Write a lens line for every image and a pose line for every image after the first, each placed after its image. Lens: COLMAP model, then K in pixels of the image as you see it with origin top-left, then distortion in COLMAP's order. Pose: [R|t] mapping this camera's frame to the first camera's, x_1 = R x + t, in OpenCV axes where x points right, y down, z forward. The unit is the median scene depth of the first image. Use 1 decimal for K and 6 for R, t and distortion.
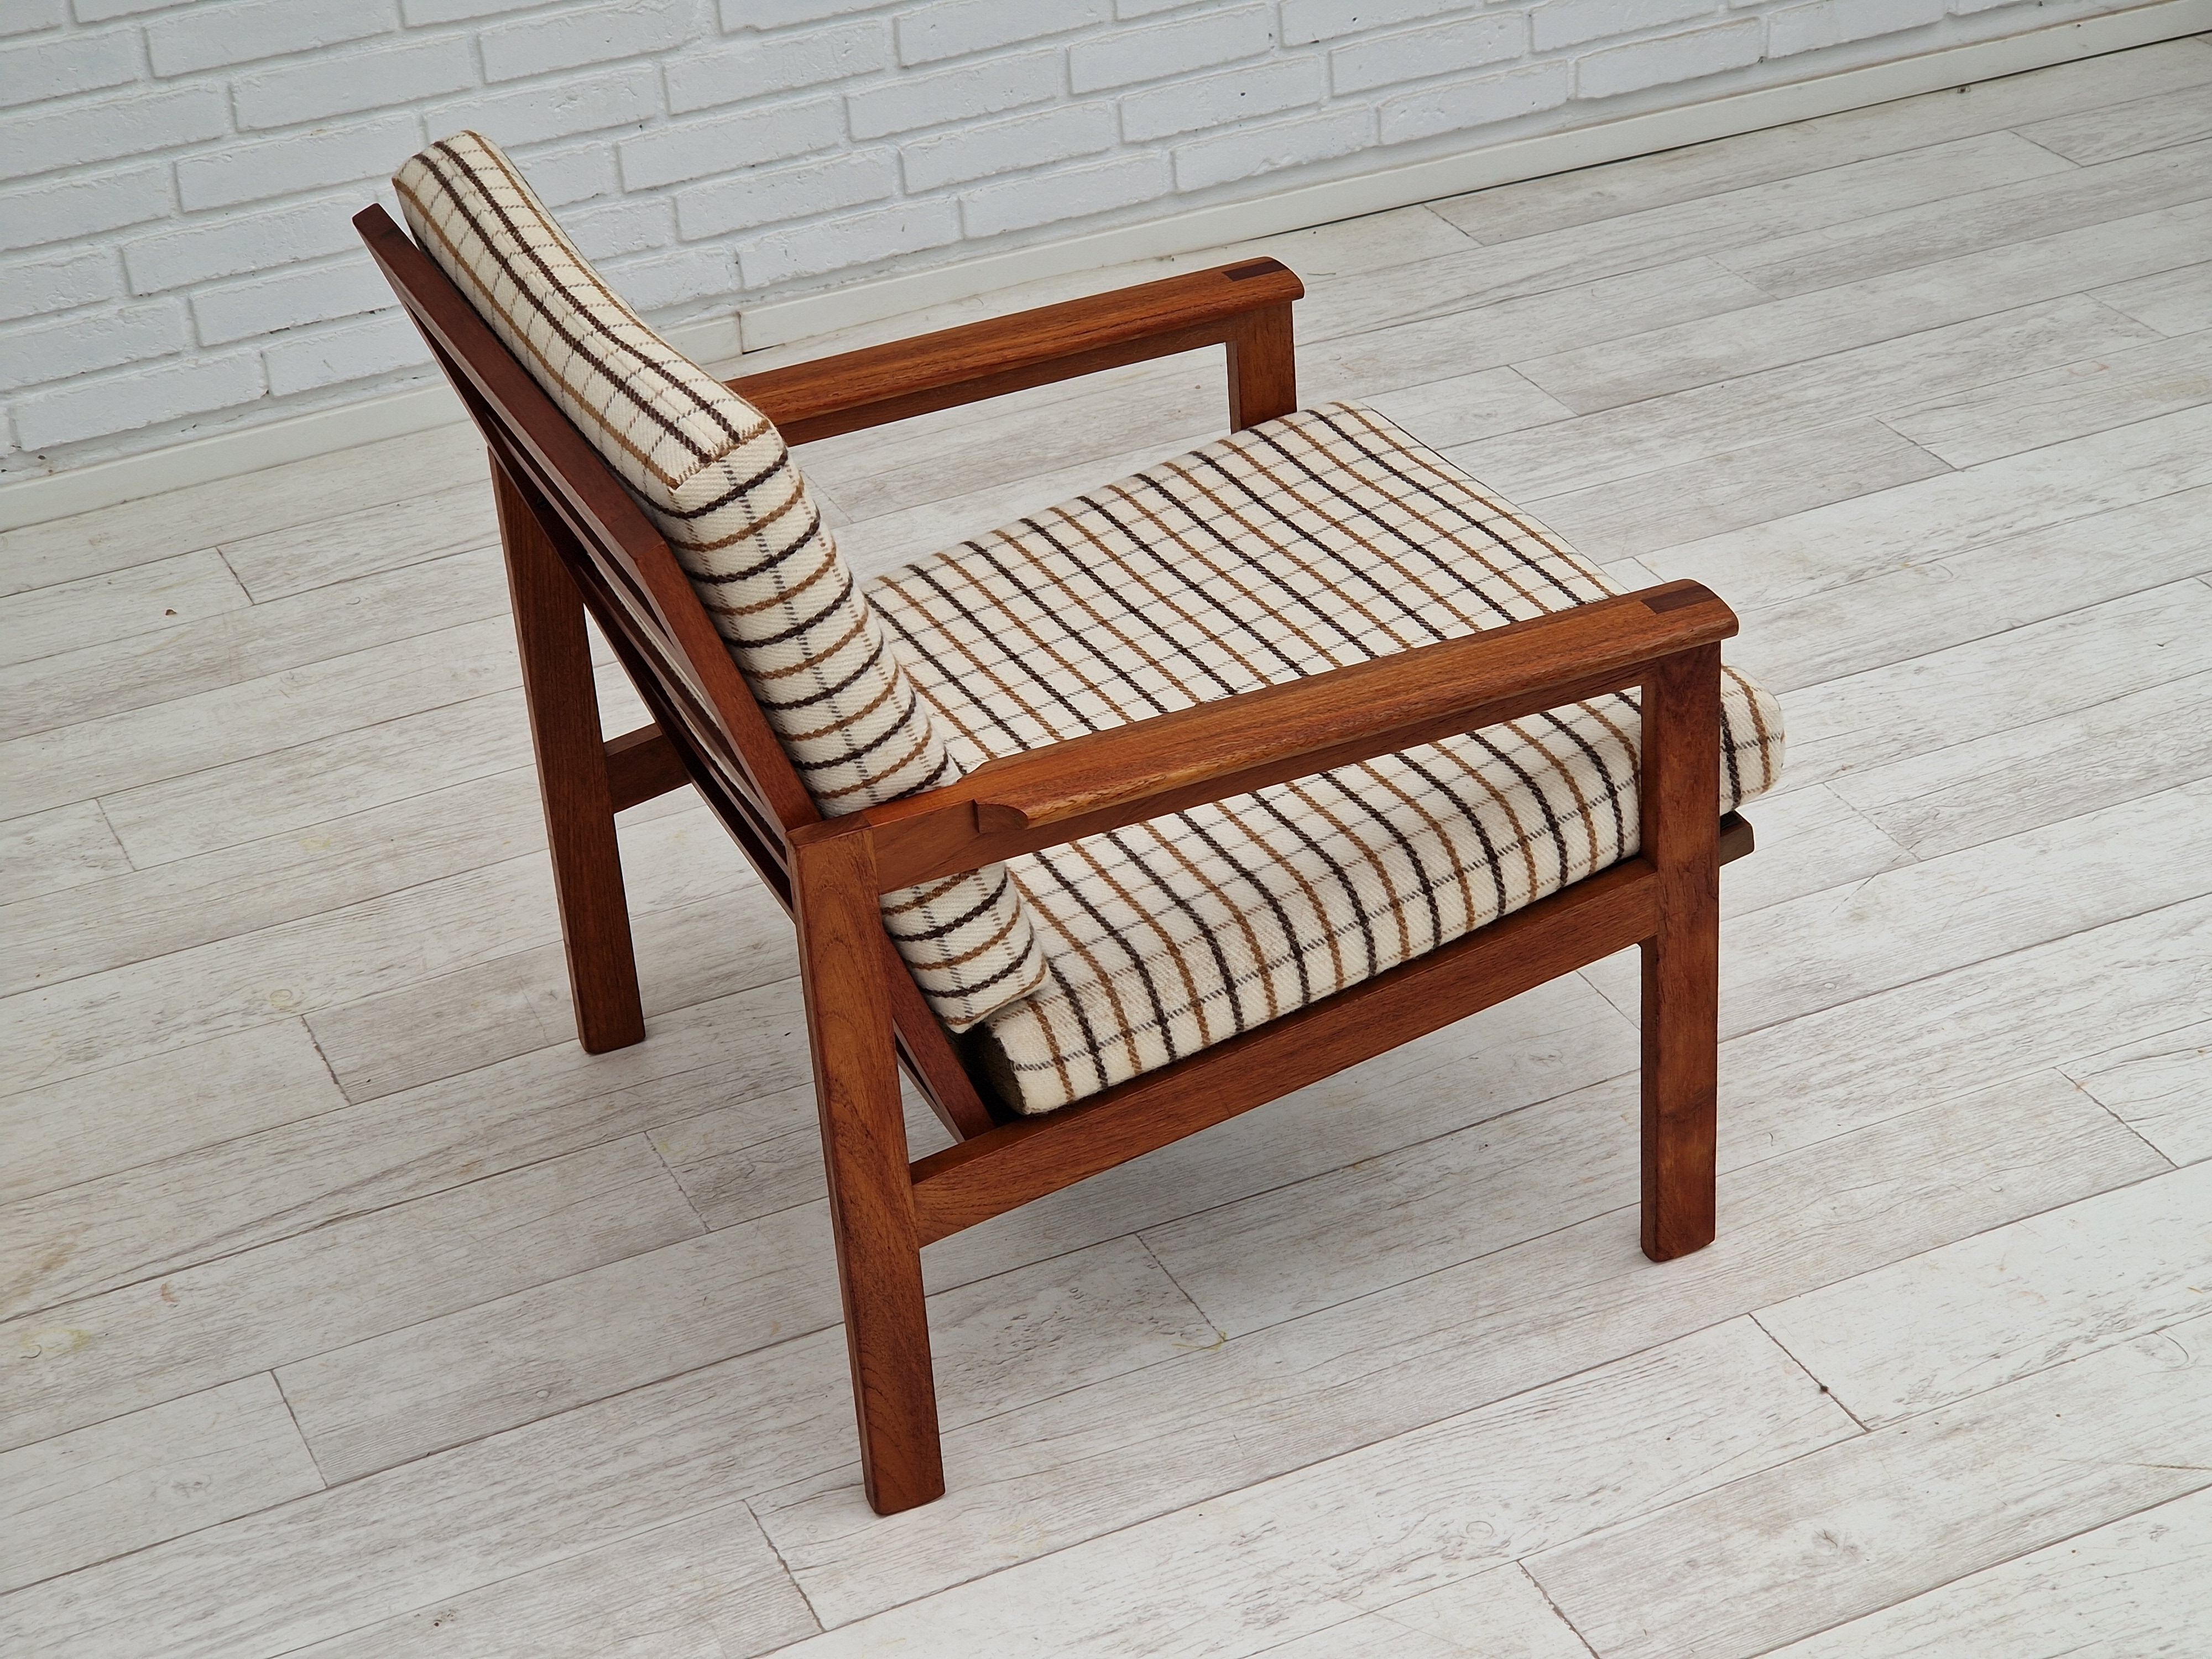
lens RADIAL K [[4240.4, 0, 1180.2], [0, 4240.4, 924.7], [0, 0, 1]] dist [0.017454, 0.463436]
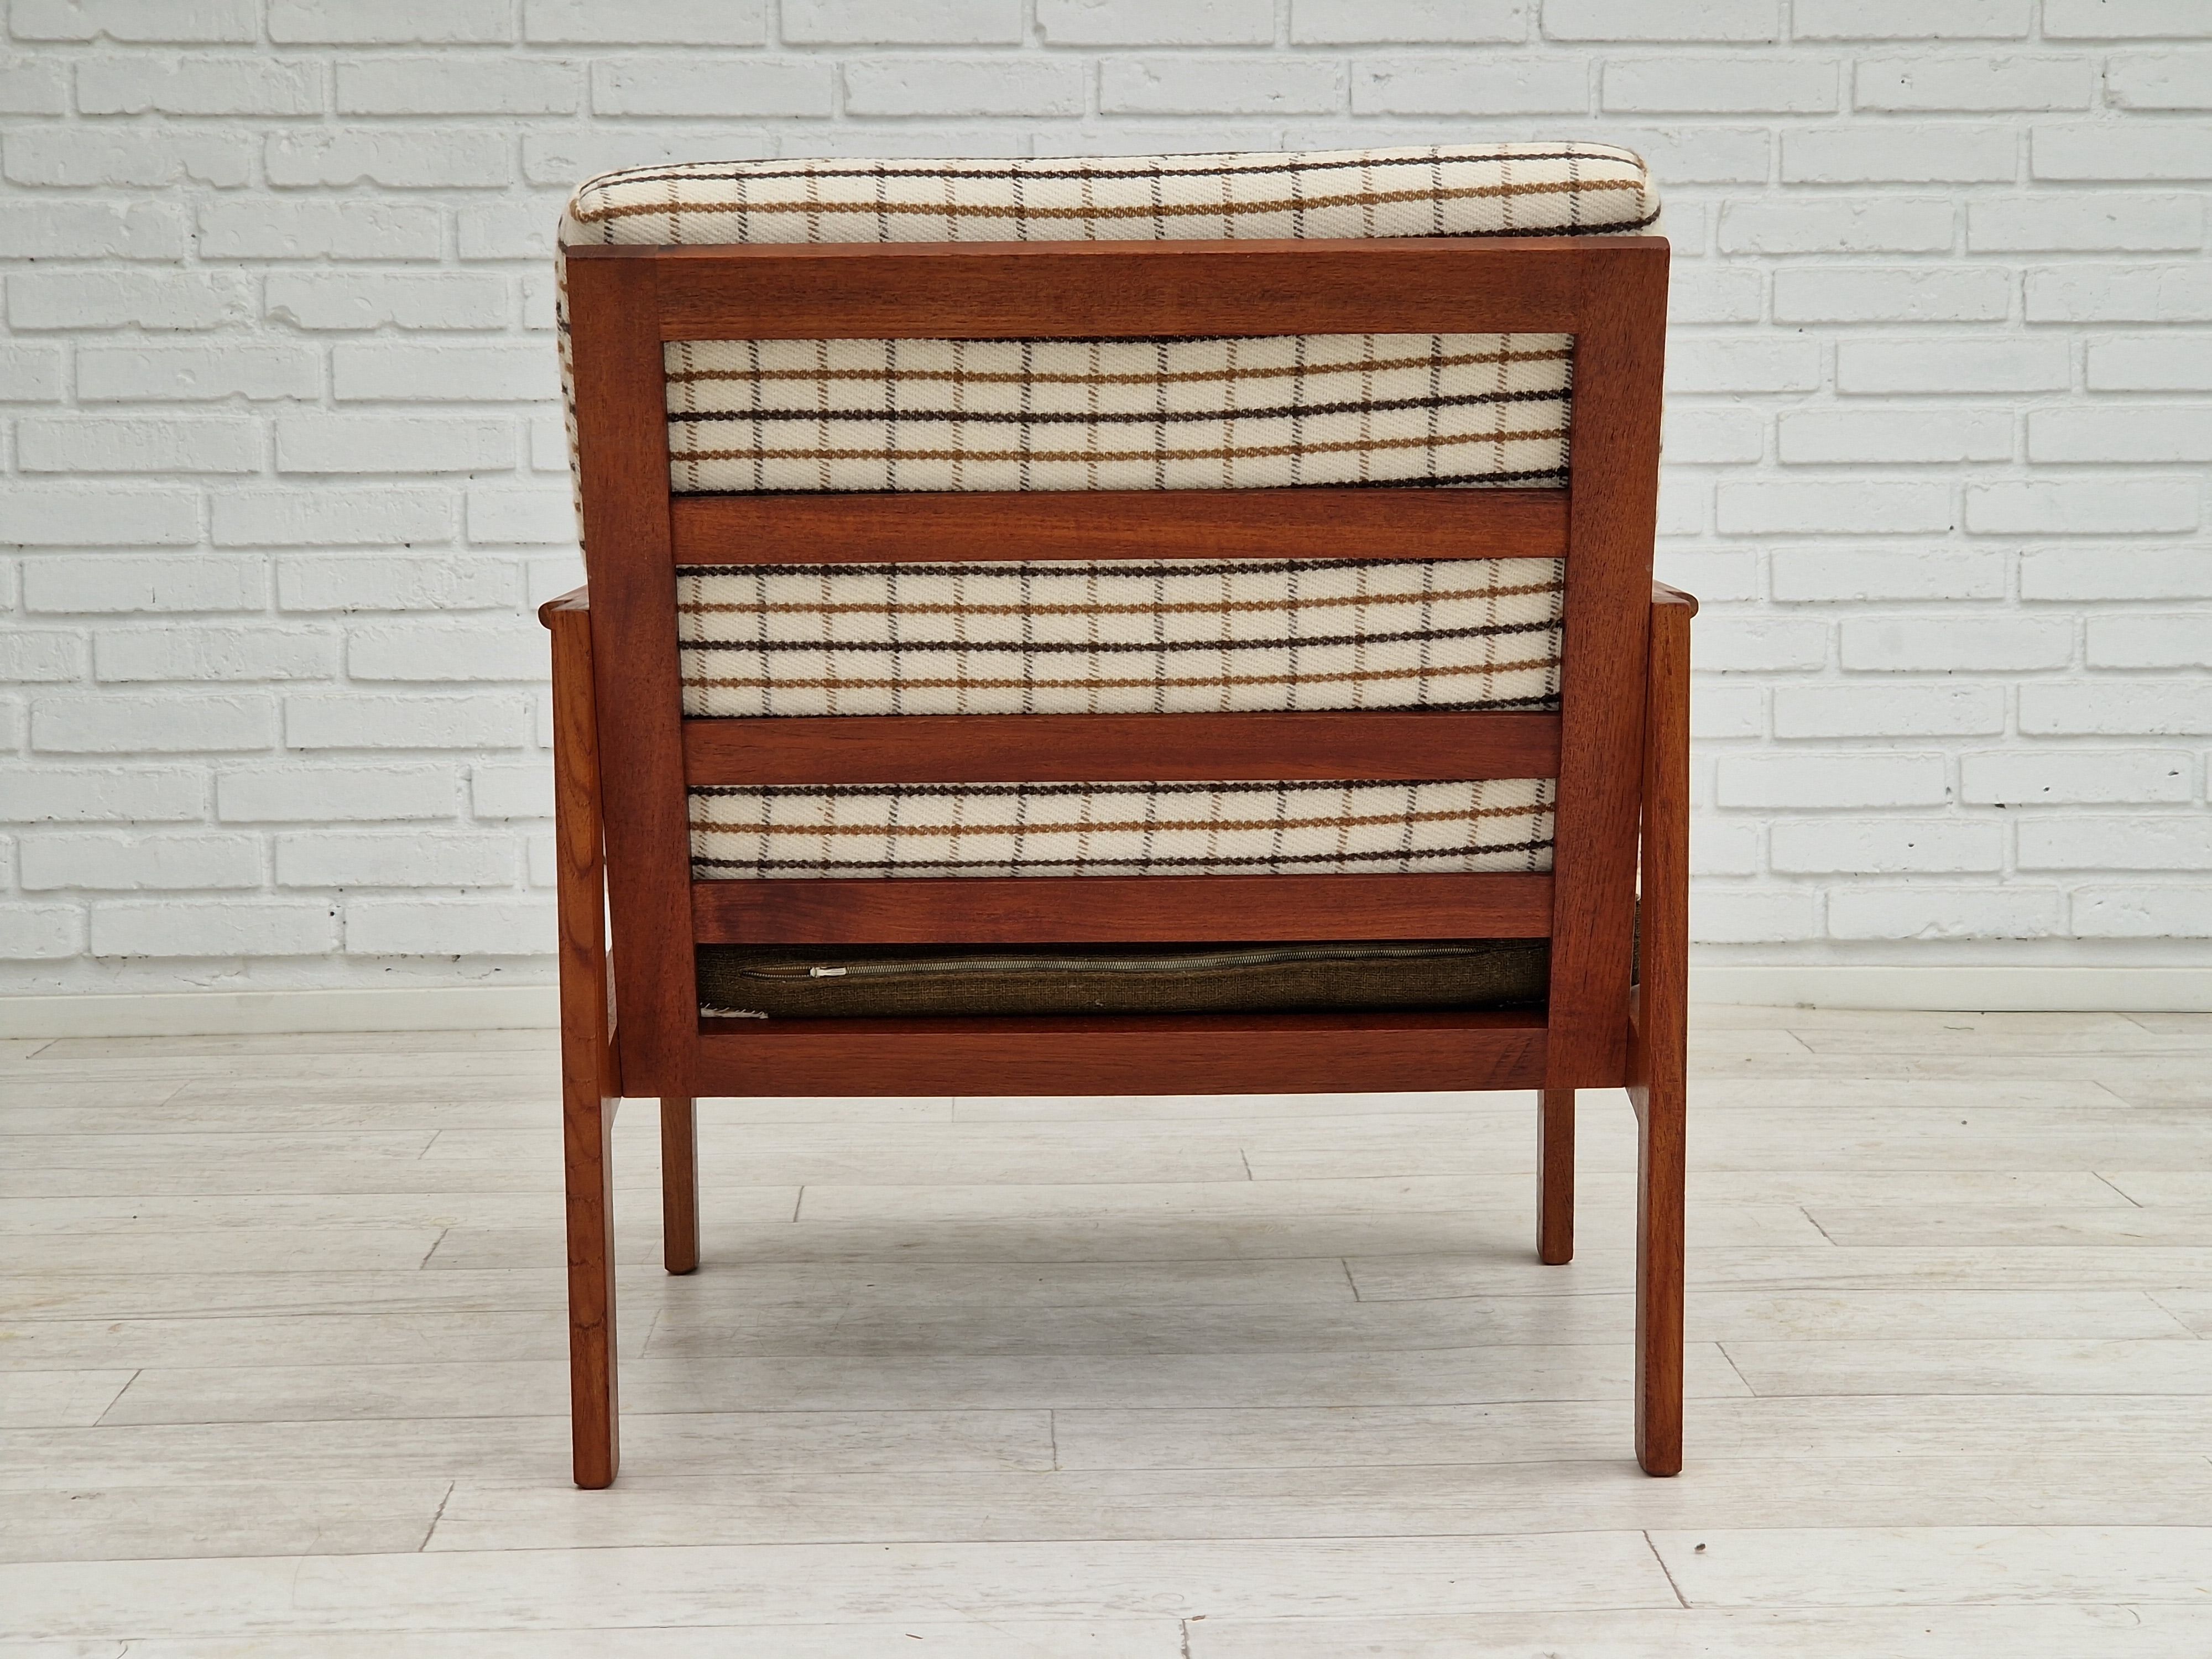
lens RADIAL K [[4272.5, 0, 1155.1], [0, 4272.5, 903.0], [0, 0, 1]] dist [0.051569, 0.244068]
pose [[0.918750, 0.099532, -0.382089, 0.264620], [-0.242849, 0.905468, -0.348071, 0.220512], [0.311325, 0.412580, 0.856070, 0.164484]]
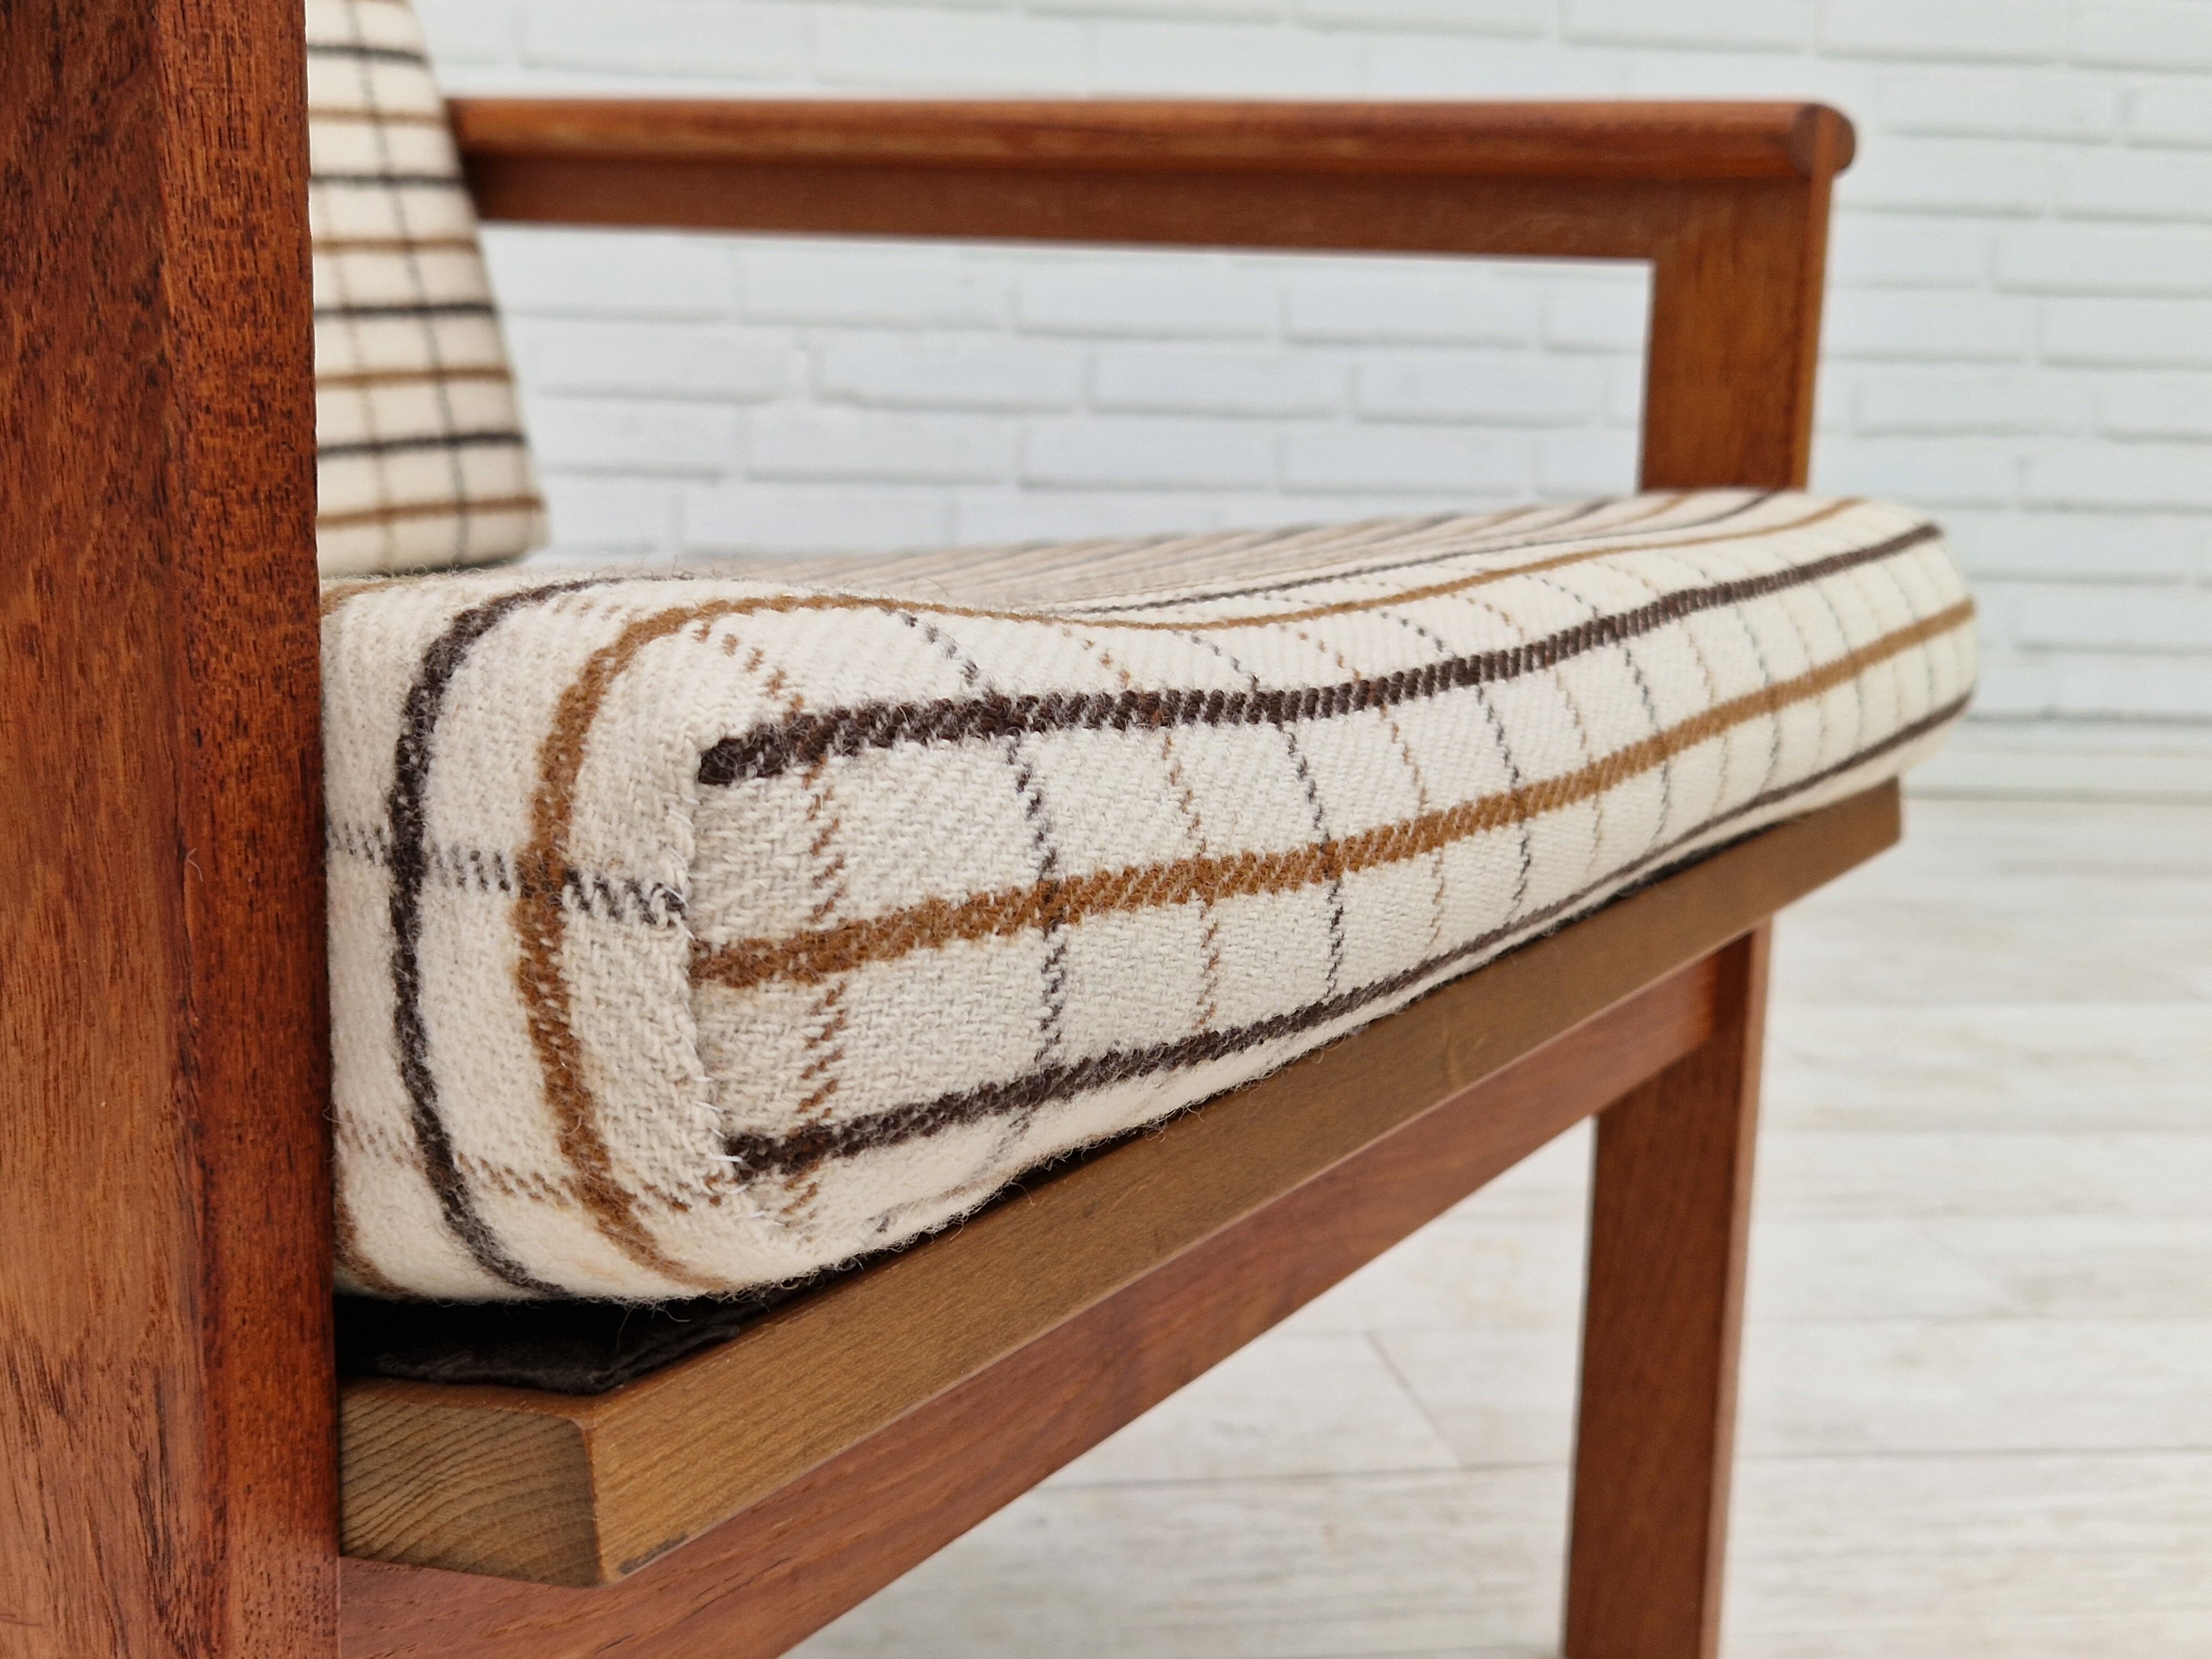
lens RADIAL K [[2932.1, 0, 1102.3], [0, 2932.1, 833.1], [0, 0, 1]] dist [0.044804, 0.011628]
pose [[0.961331, 0.135113, -0.239974, 0.122911], [-0.210519, 0.922323, -0.324040, 0.071154], [0.177551, 0.362029, 0.915101, 0.523028]]
